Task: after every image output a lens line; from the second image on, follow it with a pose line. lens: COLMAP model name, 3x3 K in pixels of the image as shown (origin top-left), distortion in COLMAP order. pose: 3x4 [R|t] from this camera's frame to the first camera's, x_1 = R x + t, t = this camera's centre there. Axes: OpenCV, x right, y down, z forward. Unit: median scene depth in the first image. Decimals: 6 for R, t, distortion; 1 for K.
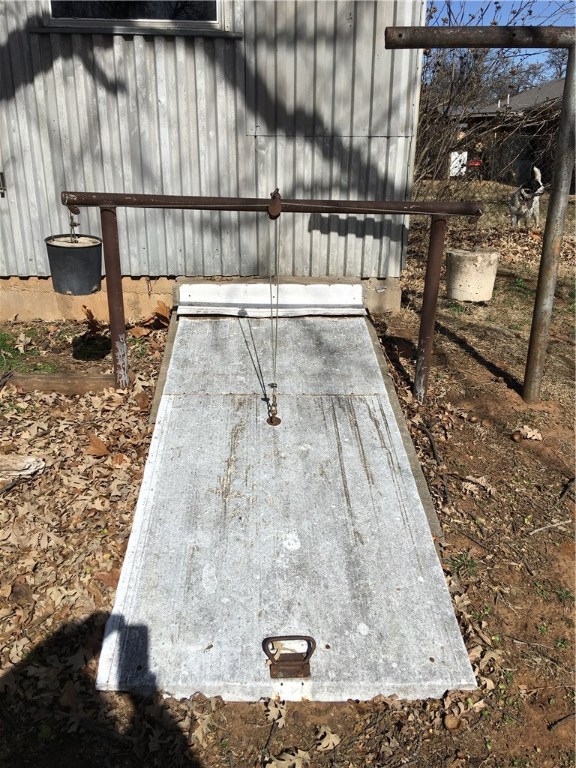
lens RADIAL K [[652.1, 0, 286.2], [0, 652.1, 387.9], [0, 0, 1]] dist [0.083438, -0.103684]
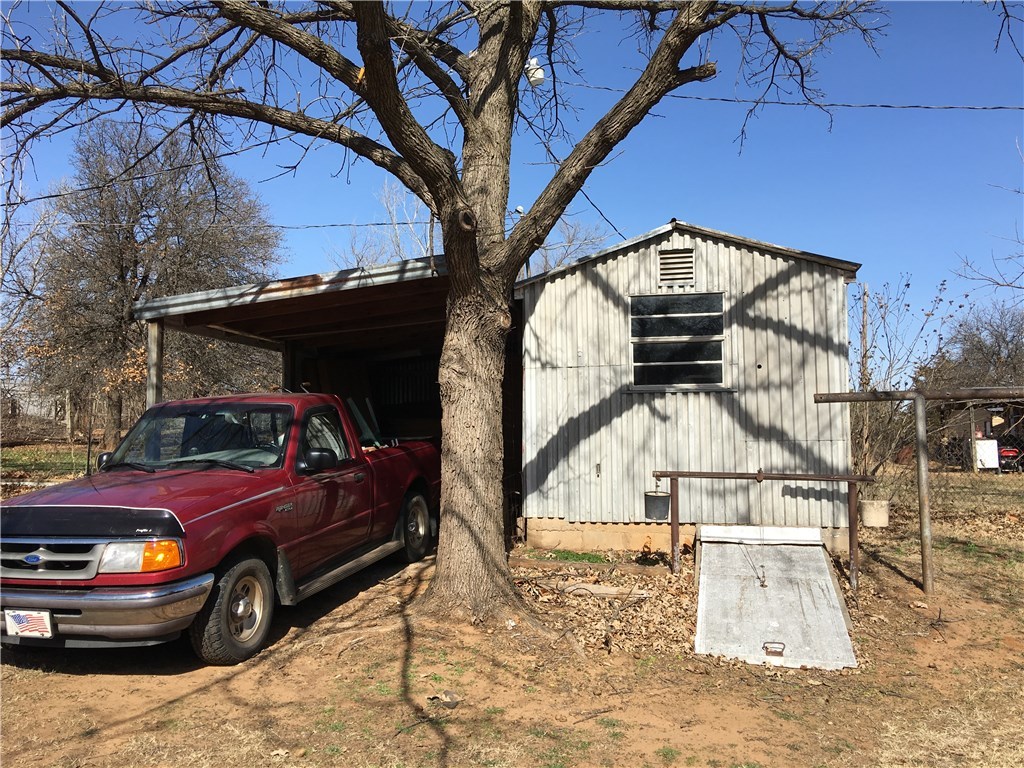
lens RADIAL K [[869.4, 0, 510.7], [0, 869.4, 383.4], [0, 0, 1]] dist [0.083438, -0.103684]
pose [[0.959227, -0.037415, -0.280150, 0.009615], [-0.077817, 0.917929, -0.389039, 0.435656], [0.271713, 0.394977, 0.877590, -1.291086]]
